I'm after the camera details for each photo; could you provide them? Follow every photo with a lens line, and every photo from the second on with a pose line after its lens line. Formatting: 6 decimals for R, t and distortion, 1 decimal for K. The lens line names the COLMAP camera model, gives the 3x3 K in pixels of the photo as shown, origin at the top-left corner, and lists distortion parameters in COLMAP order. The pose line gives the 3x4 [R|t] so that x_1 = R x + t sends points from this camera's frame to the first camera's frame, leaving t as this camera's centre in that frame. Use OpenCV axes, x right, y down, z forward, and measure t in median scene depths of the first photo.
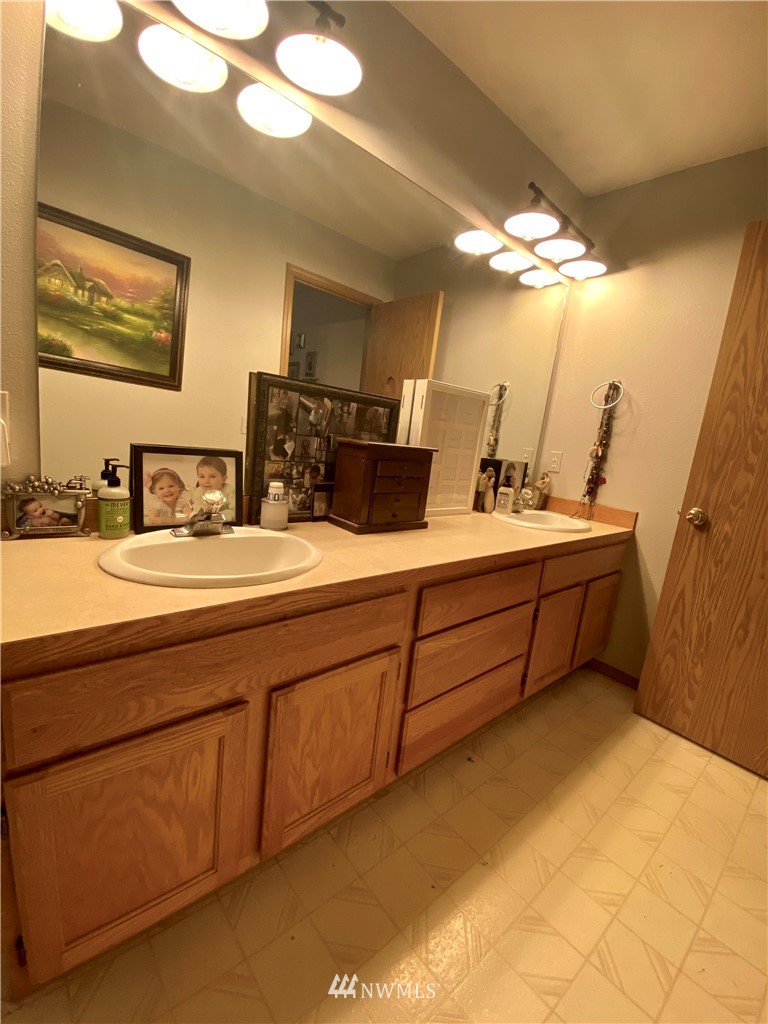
lens RADIAL K [[430.5, 0, 378.6], [0, 430.5, 518.4], [0, 0, 1]] dist [-0.003497, -0.010707]
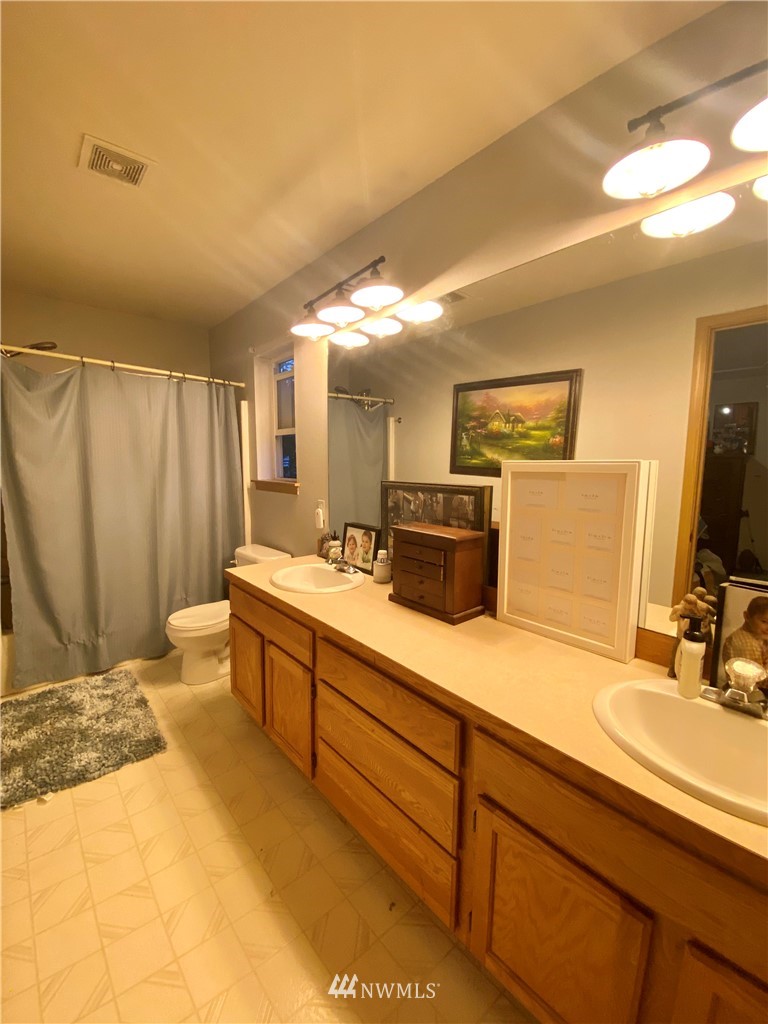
lens RADIAL K [[430.5, 0, 380.8], [0, 430.5, 506.6], [0, 0, 1]] dist [-0.003497, -0.010707]
pose [[-0.022514, -0.014613, -0.999640, 1.058454], [-0.206038, 0.978496, -0.009663, -0.182962], [0.978285, 0.205746, -0.025040, 0.845154]]
